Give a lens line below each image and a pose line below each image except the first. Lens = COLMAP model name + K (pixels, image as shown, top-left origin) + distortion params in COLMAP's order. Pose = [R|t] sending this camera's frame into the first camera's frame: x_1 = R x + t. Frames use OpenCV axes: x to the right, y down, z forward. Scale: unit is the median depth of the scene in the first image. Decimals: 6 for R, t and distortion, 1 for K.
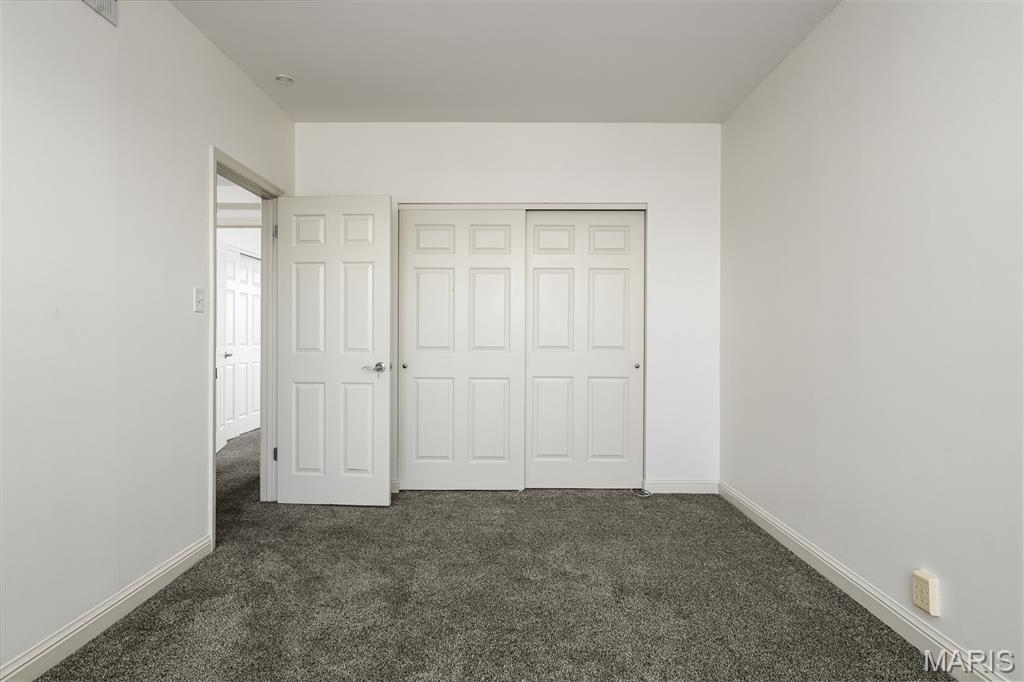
lens RADIAL K [[529.6, 0, 509.0], [0, 529.6, 332.8], [0, 0, 1]] dist [0.001713, 0.000042]
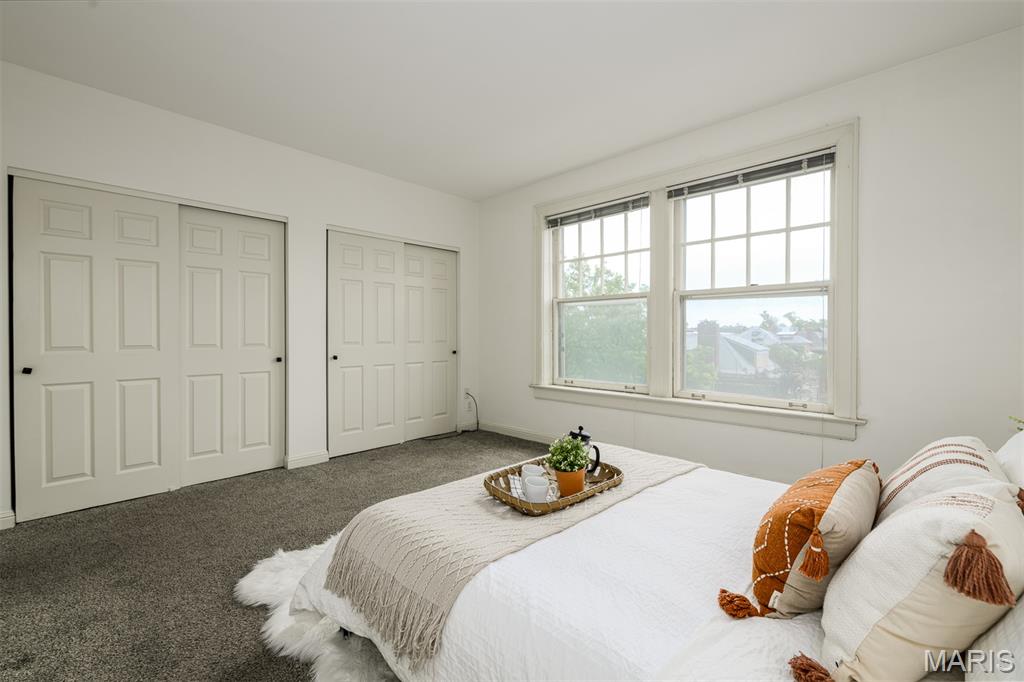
lens RADIAL K [[440.0, 0, 506.1], [0, 440.0, 334.9], [0, 0, 1]] dist [0.000638, -0.000045]
pose [[0.688776, -0.006010, 0.724949, -0.514153], [-0.000902, 0.999958, 0.009147, -0.001591], [-0.724973, -0.006954, 0.688742, 0.000713]]
